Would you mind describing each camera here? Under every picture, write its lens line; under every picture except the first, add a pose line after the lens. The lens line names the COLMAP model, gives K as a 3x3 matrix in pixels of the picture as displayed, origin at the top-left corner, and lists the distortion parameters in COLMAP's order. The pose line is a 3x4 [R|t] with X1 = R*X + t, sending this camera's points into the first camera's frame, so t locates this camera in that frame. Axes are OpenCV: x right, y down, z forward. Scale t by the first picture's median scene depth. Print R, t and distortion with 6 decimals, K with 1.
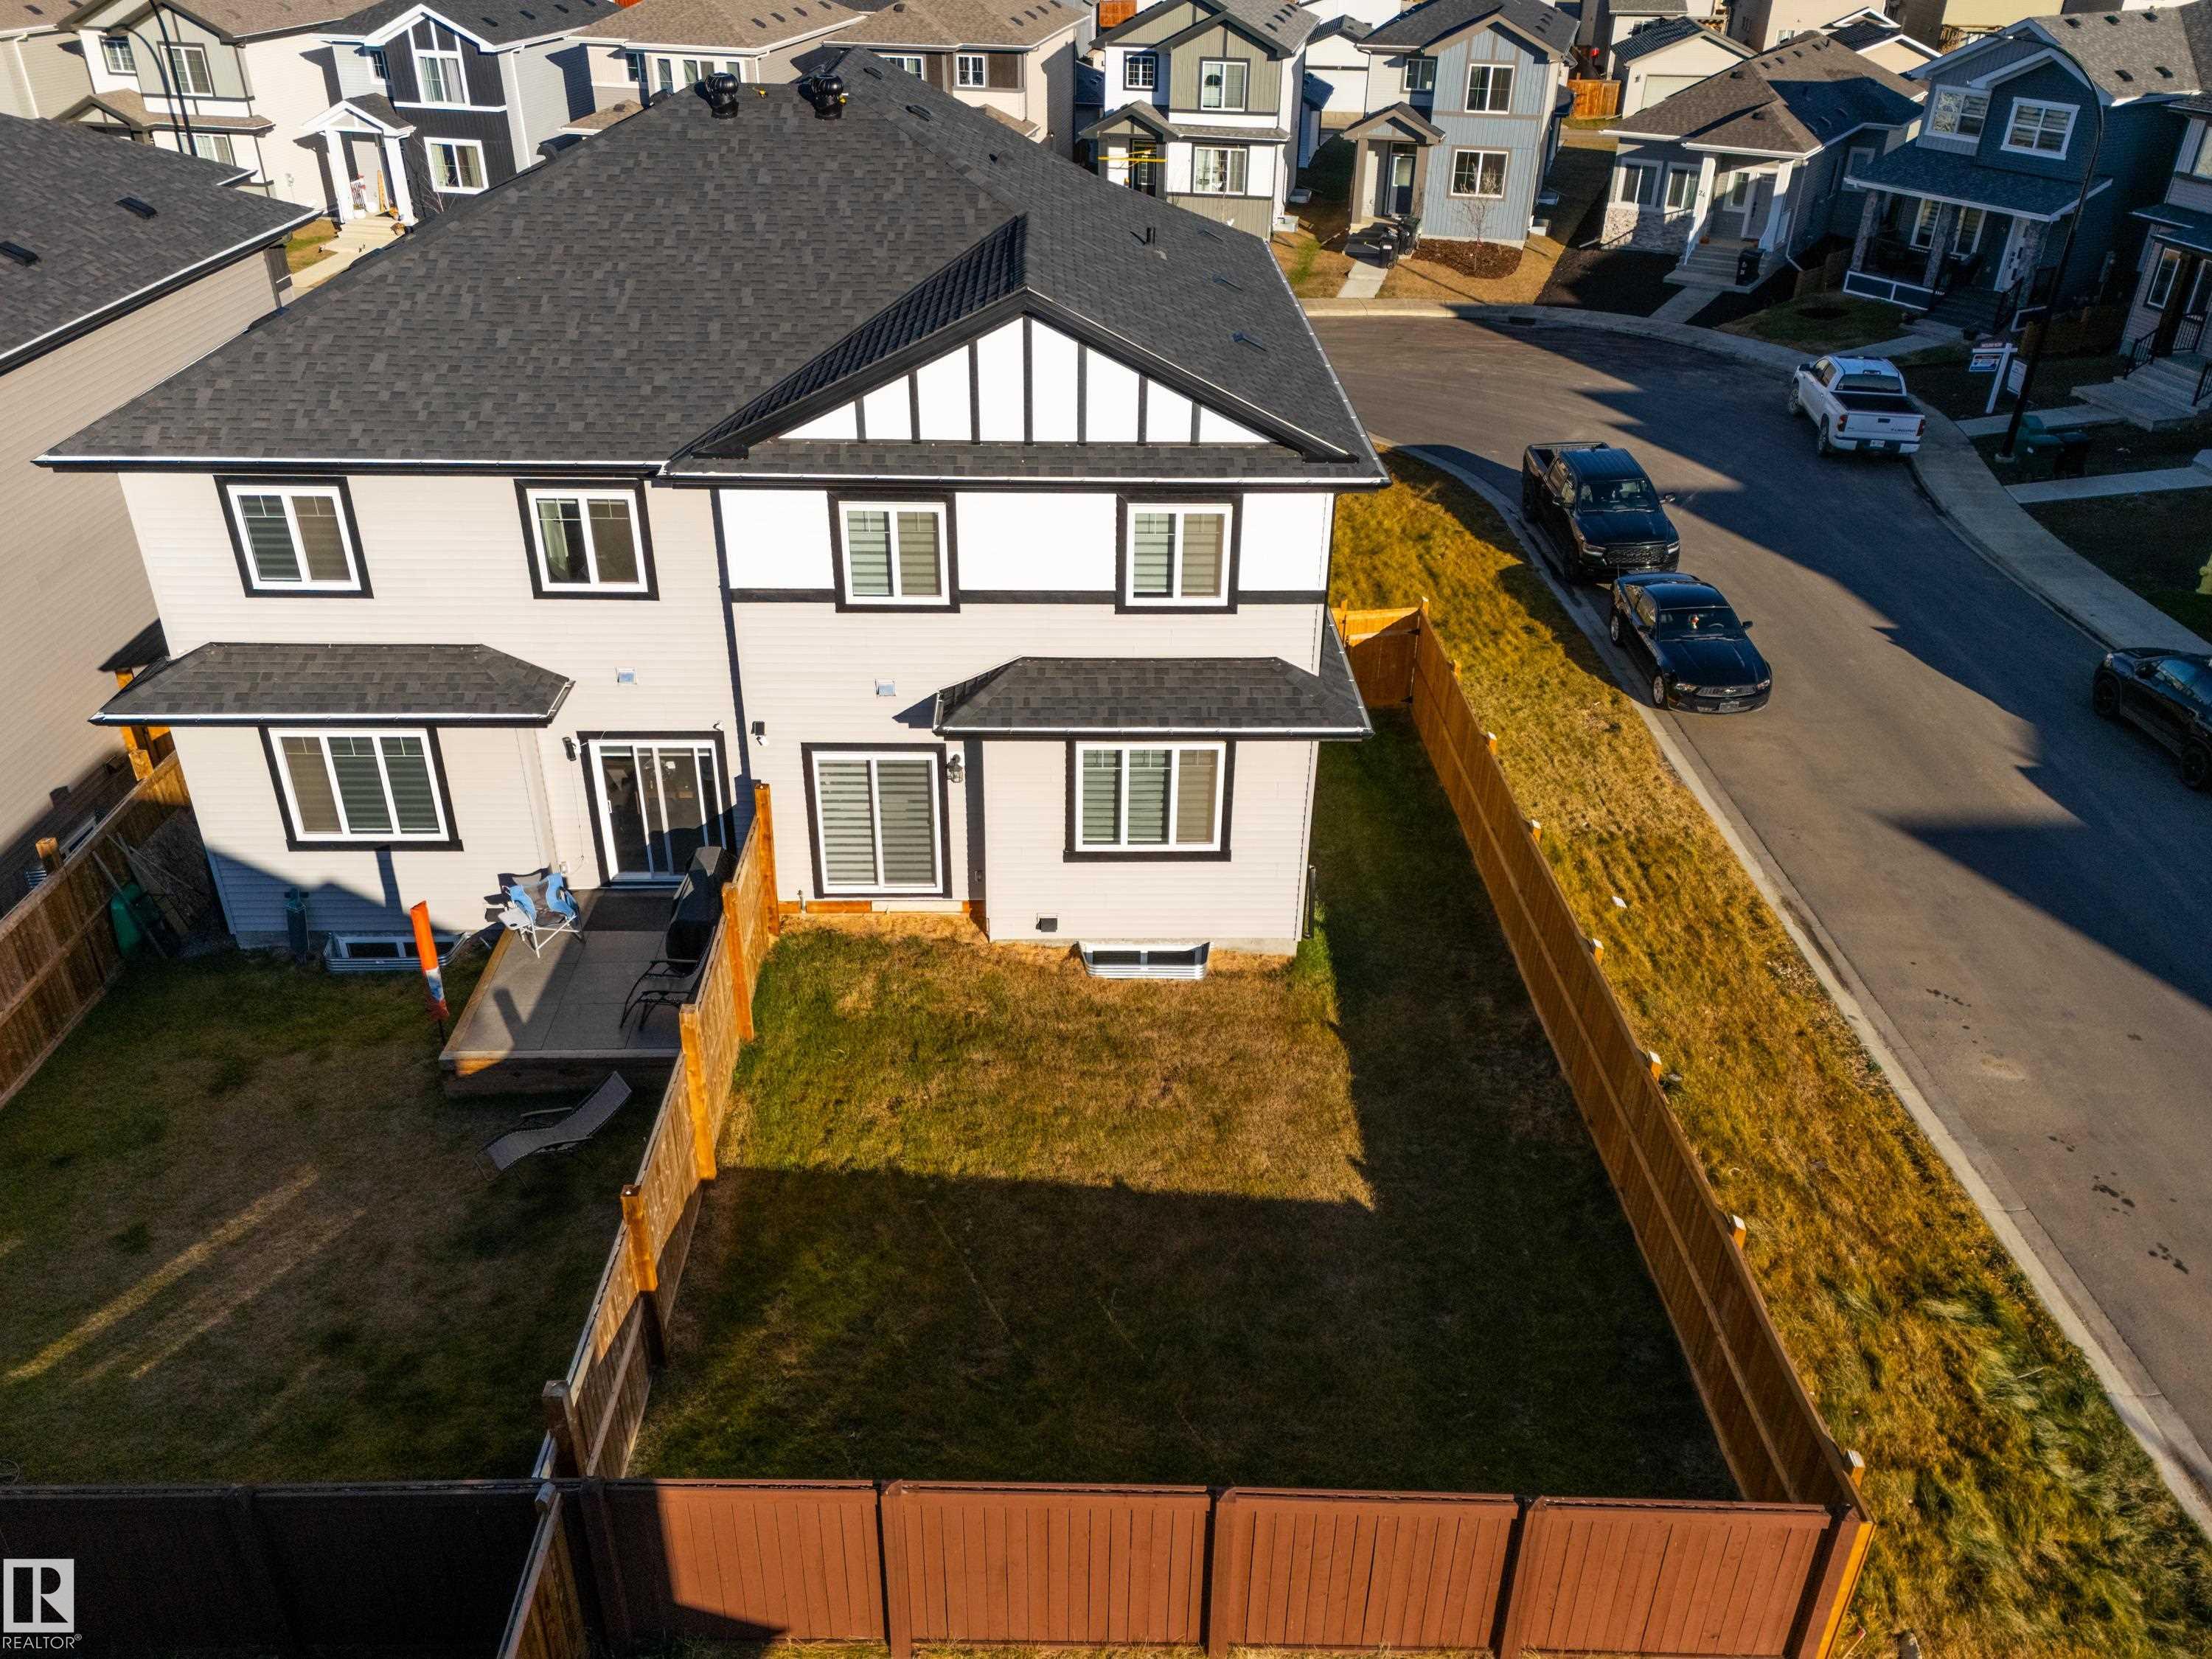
lens RADIAL K [[1693.6, 0, 1108.7], [0, 1693.6, 813.0], [0, 0, 1]] dist [0.071471, -0.049801]
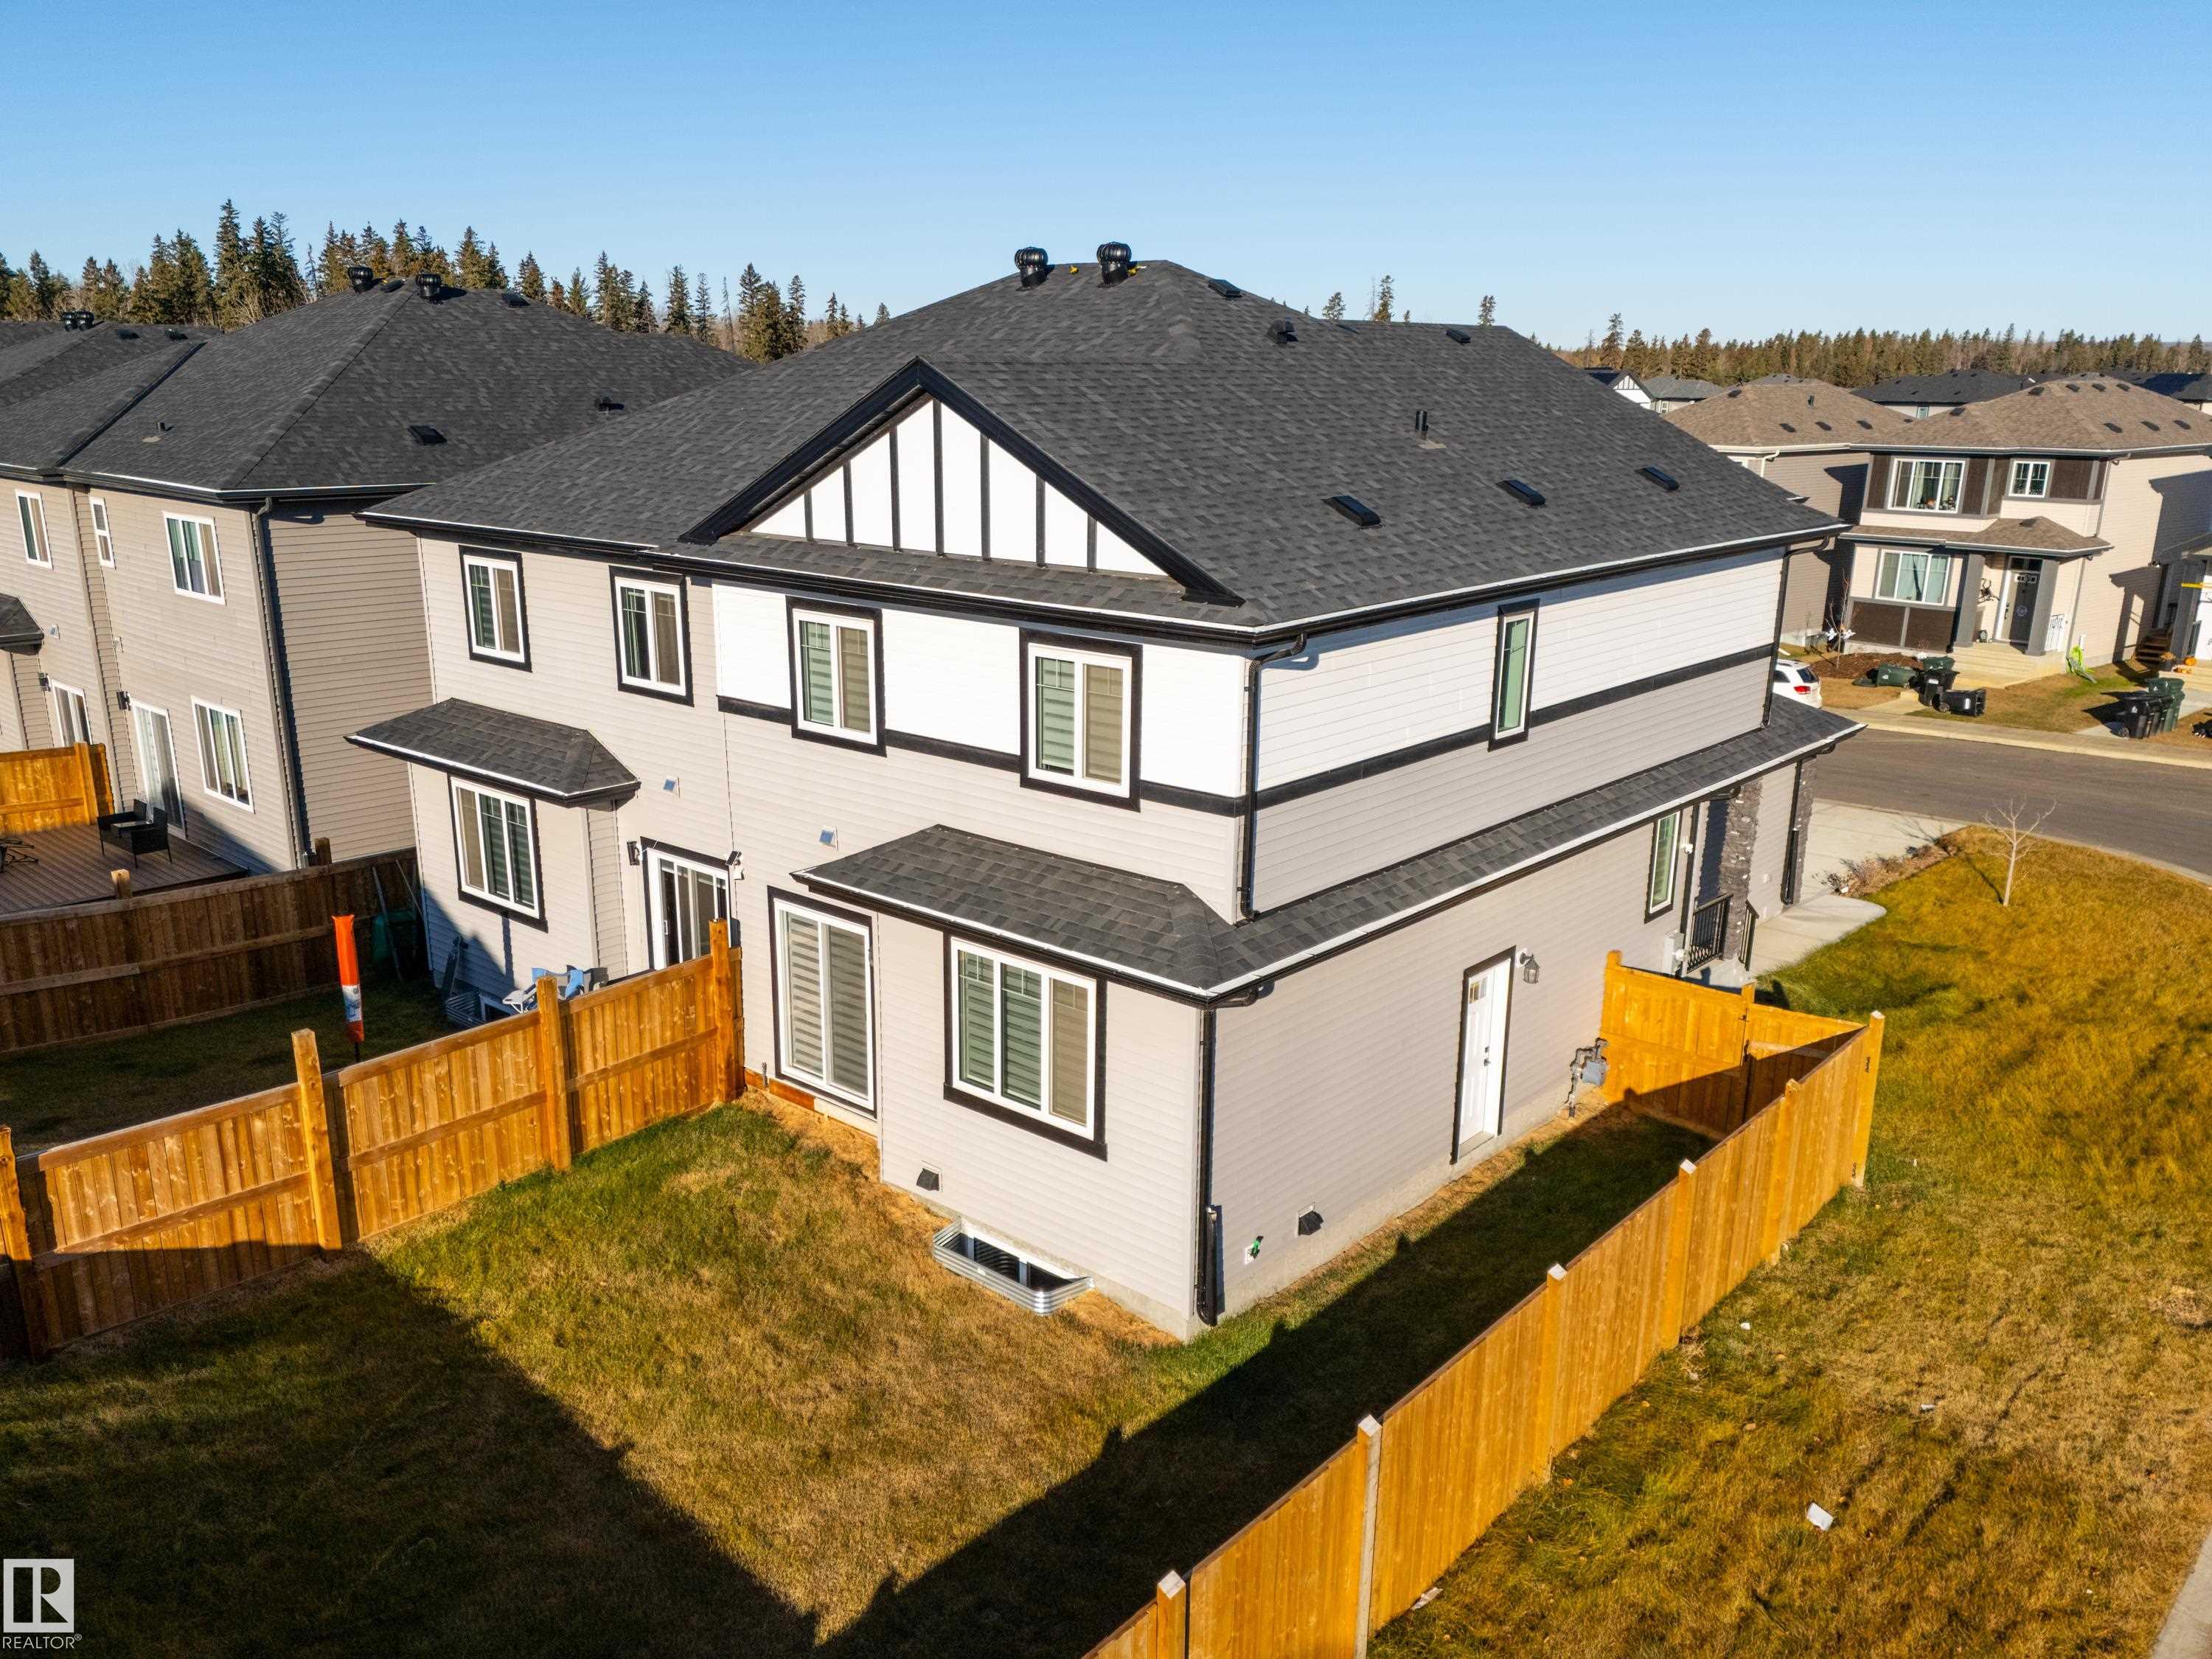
lens RADIAL K [[1693.6, 0, 1070.6], [0, 1693.6, 892.2], [0, 0, 1]] dist [0.071471, -0.049801]
pose [[0.724019, 0.184502, -0.664647, 0.533316], [-0.332187, 0.937731, -0.101553, -0.000713], [0.604523, 0.294313, 0.740224, 0.437447]]
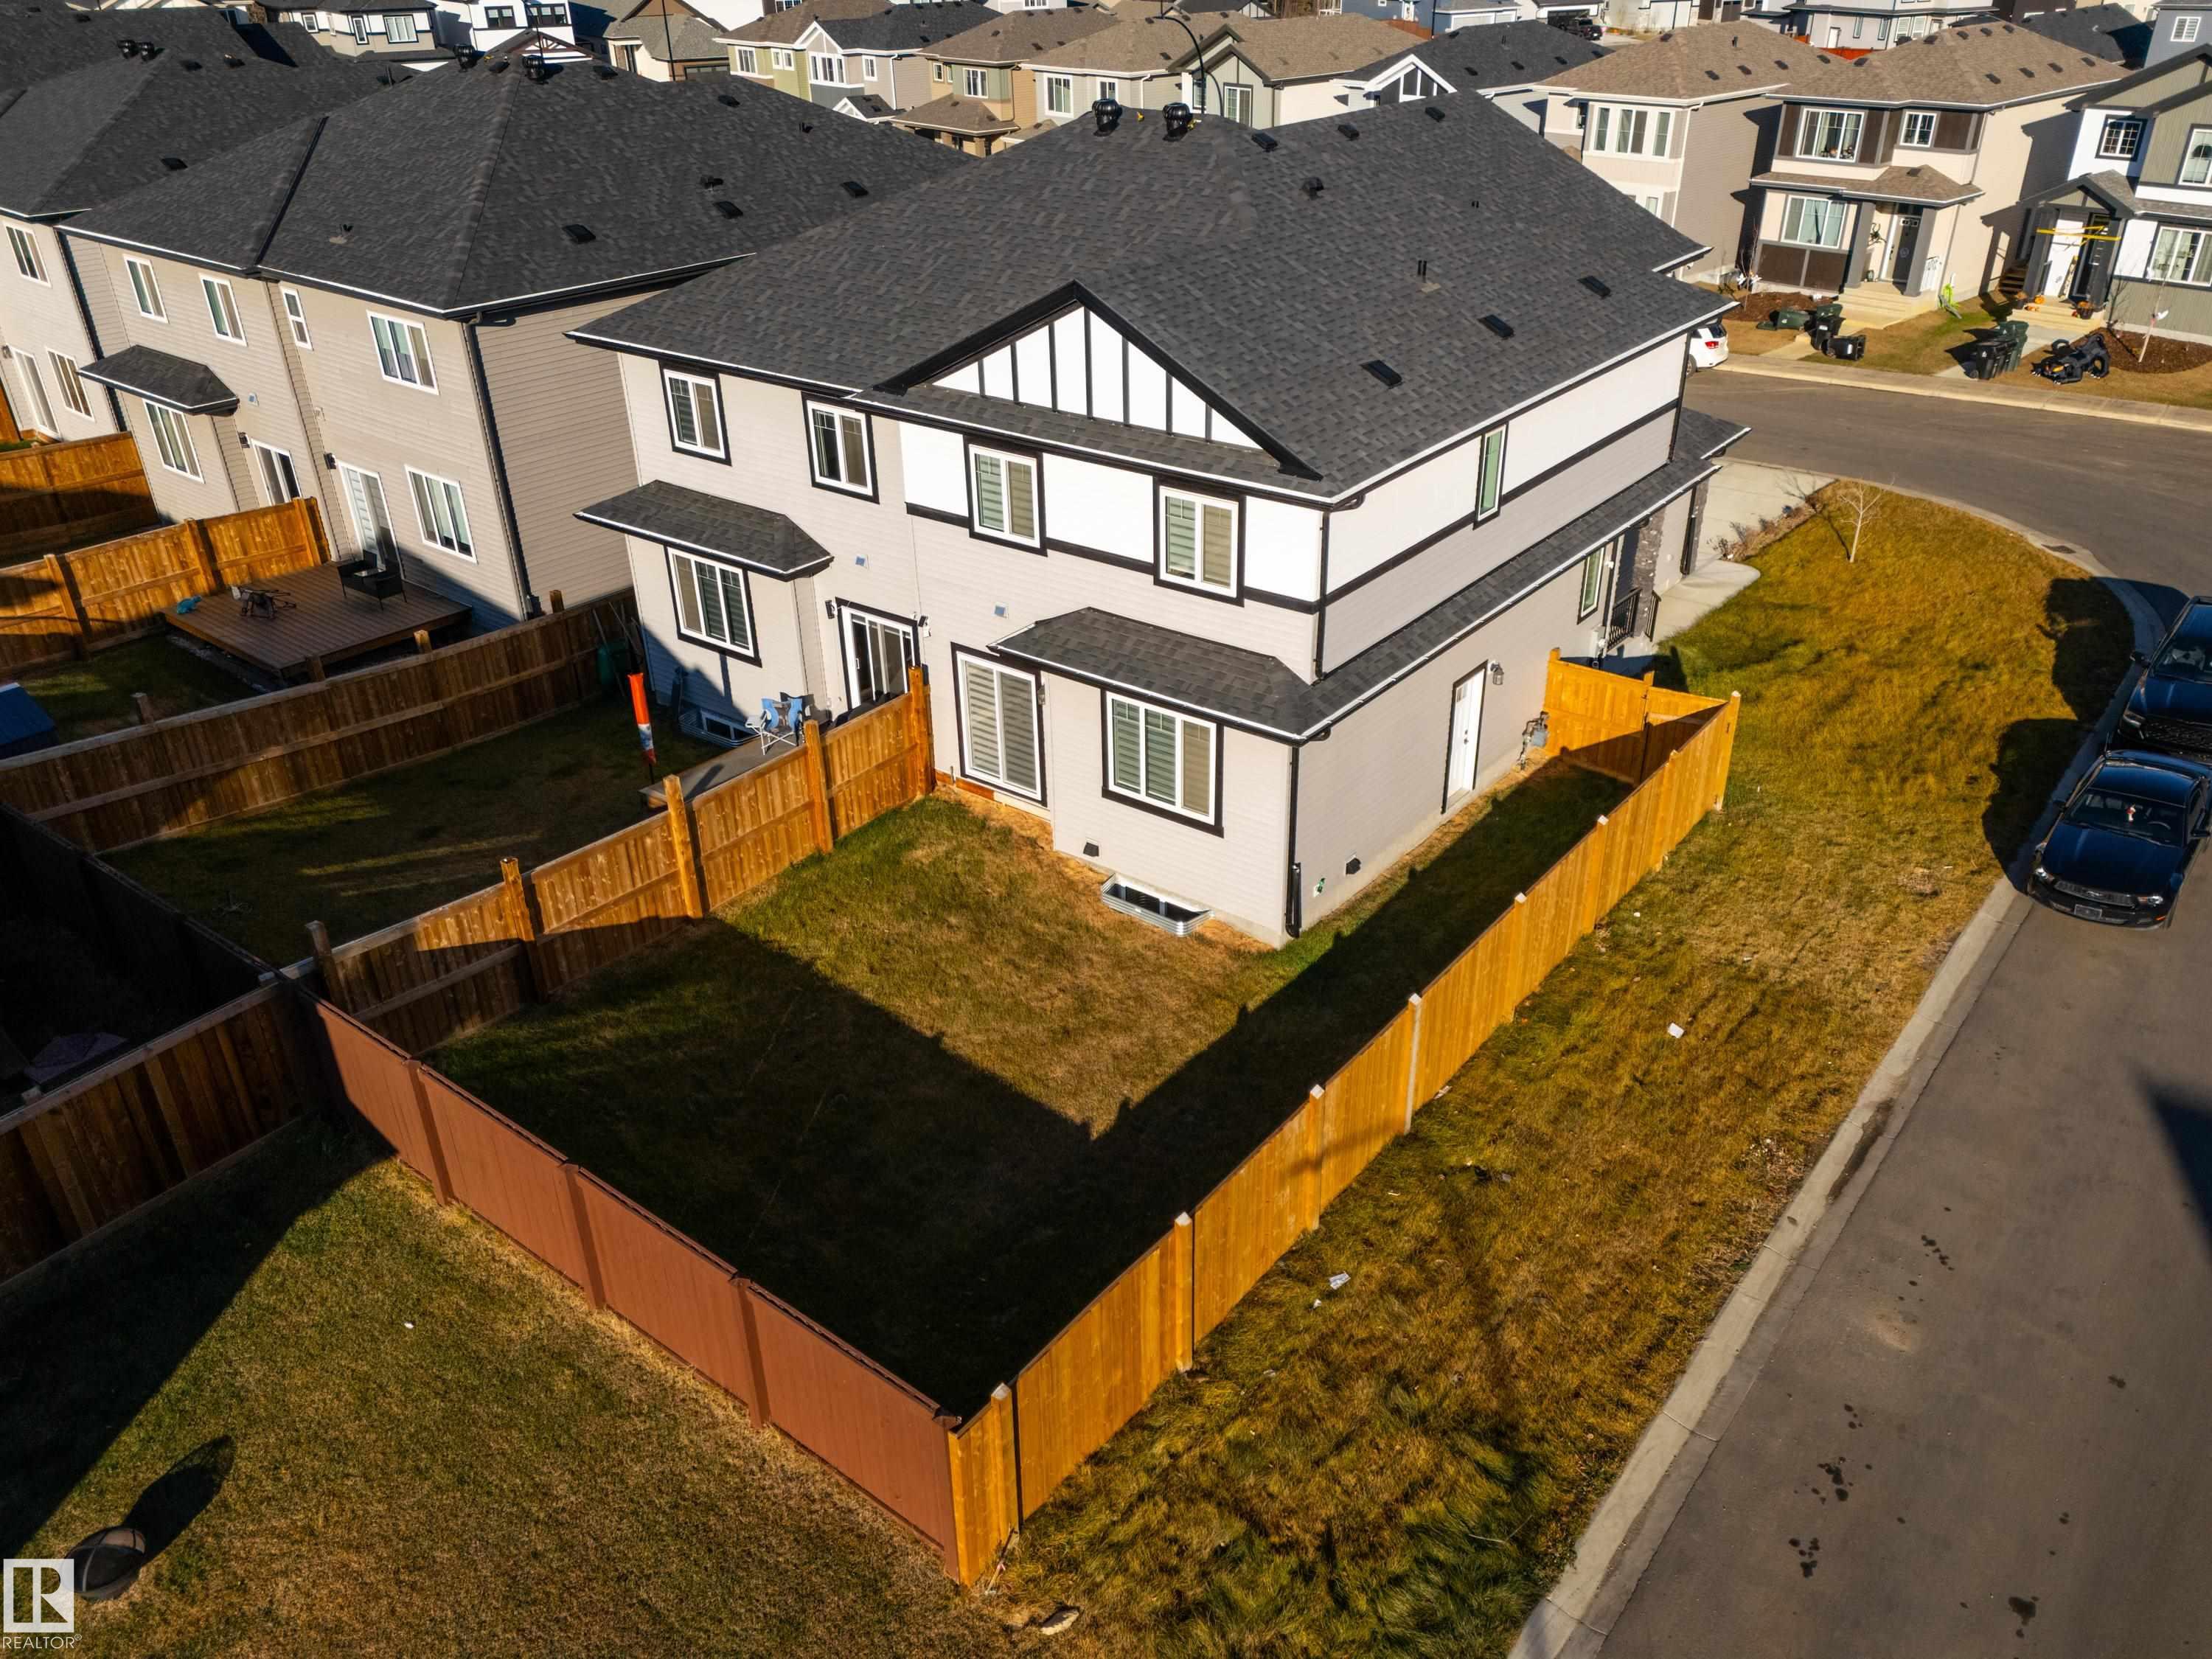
lens RADIAL K [[1693.6, 0, 1140.6], [0, 1693.6, 812.1], [0, 0, 1]] dist [0.071471, -0.049801]
pose [[0.781905, 0.274075, -0.559917, 0.647265], [-0.289188, 0.955151, 0.063697, -0.041109], [0.552263, 0.112116, 0.826097, 0.081920]]
